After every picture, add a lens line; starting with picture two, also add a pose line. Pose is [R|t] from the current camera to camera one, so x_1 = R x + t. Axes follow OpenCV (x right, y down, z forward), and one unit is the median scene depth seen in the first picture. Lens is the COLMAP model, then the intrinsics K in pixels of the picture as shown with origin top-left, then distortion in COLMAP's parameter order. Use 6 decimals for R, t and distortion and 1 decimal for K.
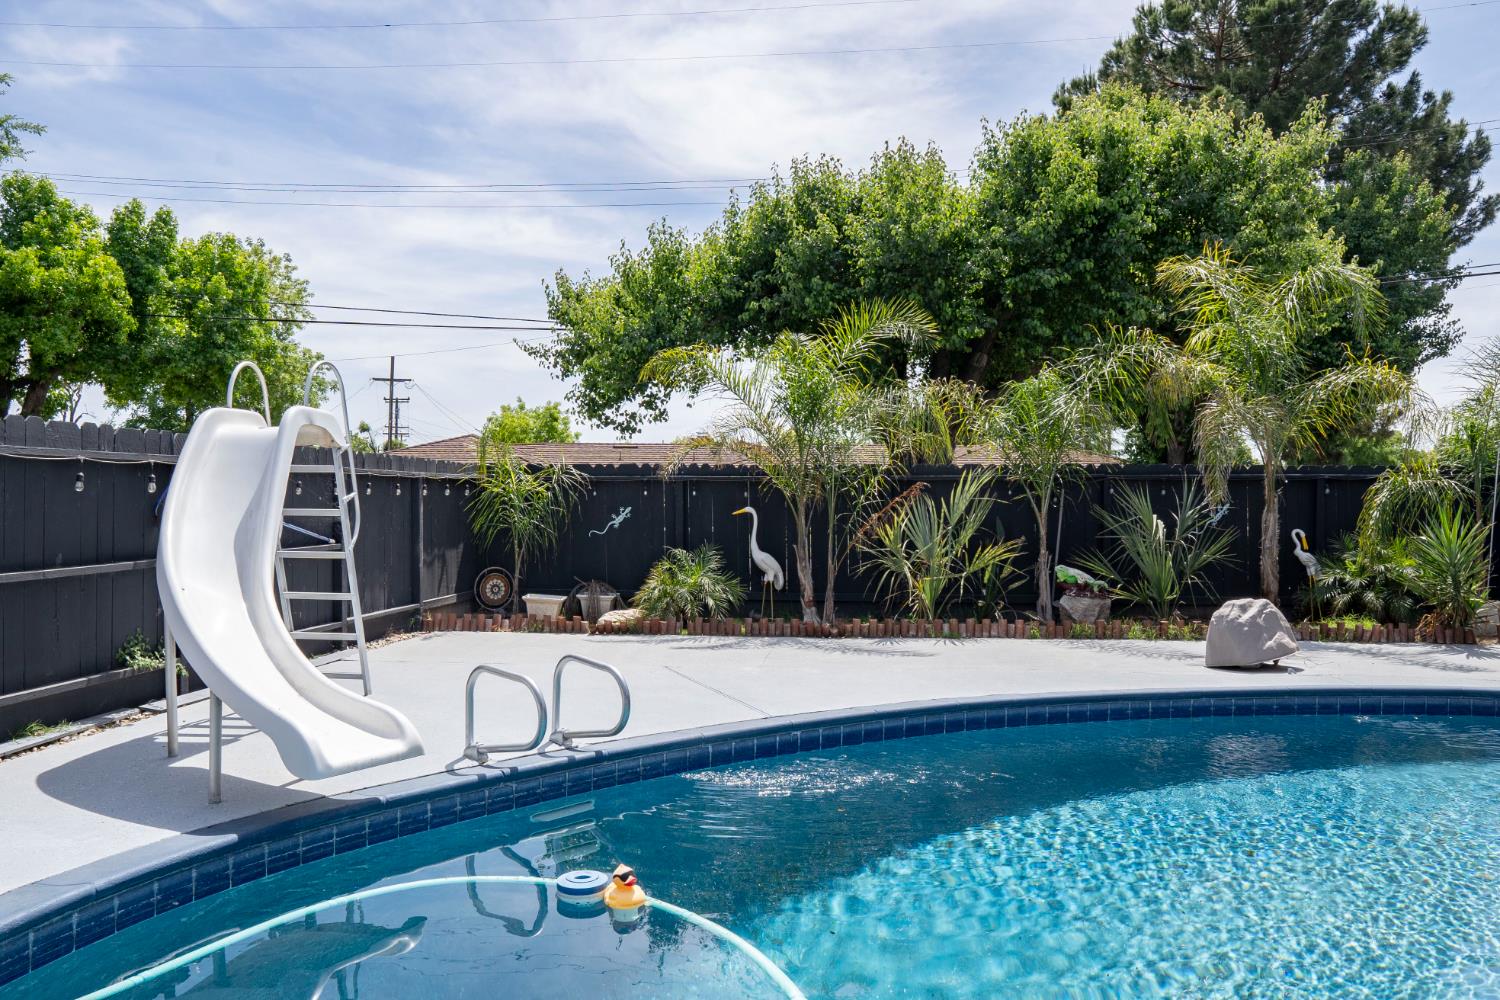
lens RADIAL K [[1058.7, 0, 749.4], [0, 1058.7, 491.1], [0, 0, 1]] dist [-0.111525, 0.079079]
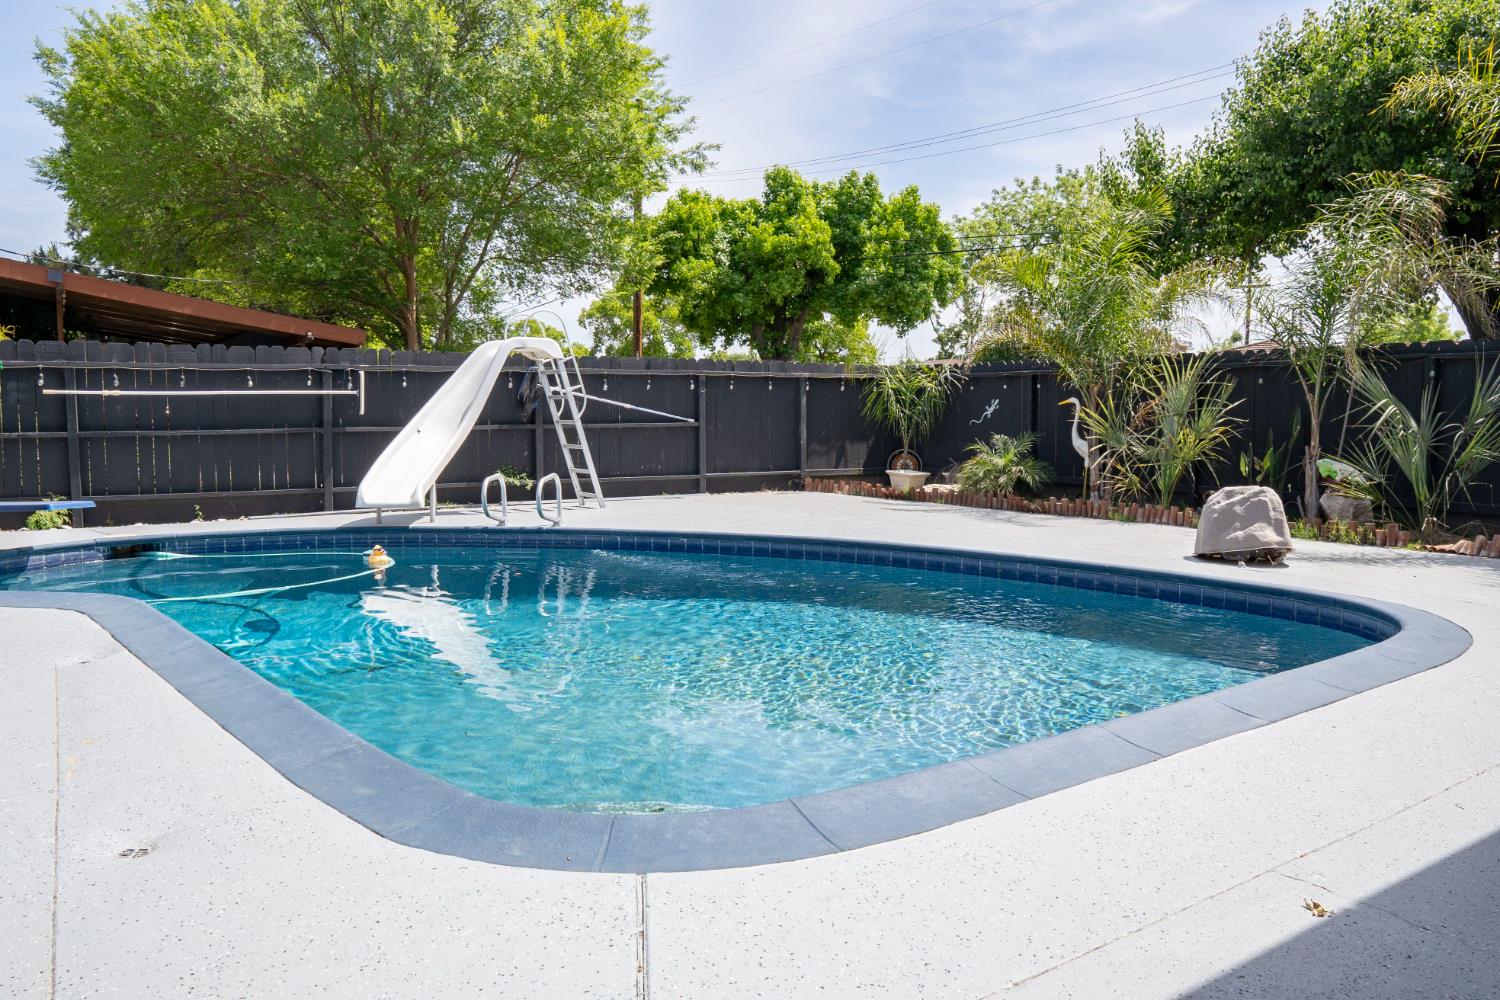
lens RADIAL K [[1057.5, 0, 746.9], [0, 1057.5, 492.8], [0, 0, 1]] dist [-0.112304, 0.076222]
pose [[0.637739, 0.054410, -0.768329, 0.613251], [0.011793, 0.996695, 0.080370, 0.022198], [0.770162, -0.060316, 0.634990, 0.064703]]
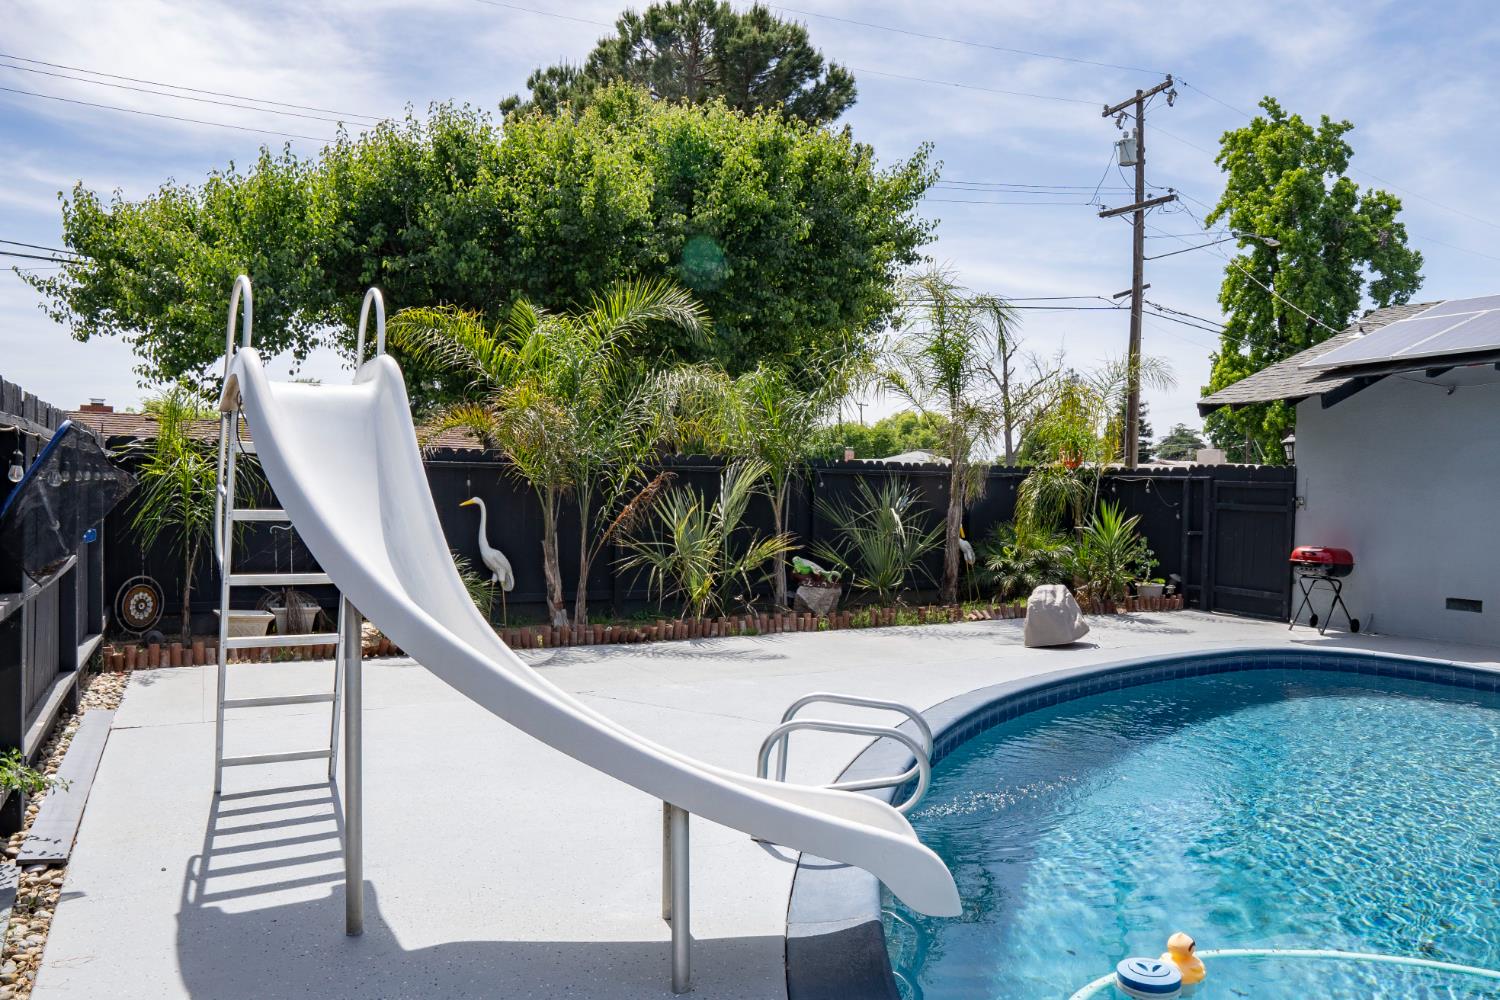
lens RADIAL K [[1057.5, 0, 746.9], [0, 1057.5, 492.8], [0, 0, 1]] dist [-0.112304, 0.076222]
pose [[0.829315, 0.007981, 0.558724, -0.299762], [-0.018370, 0.999747, 0.012986, -0.004084], [-0.558479, -0.021033, 0.829252, 0.161953]]
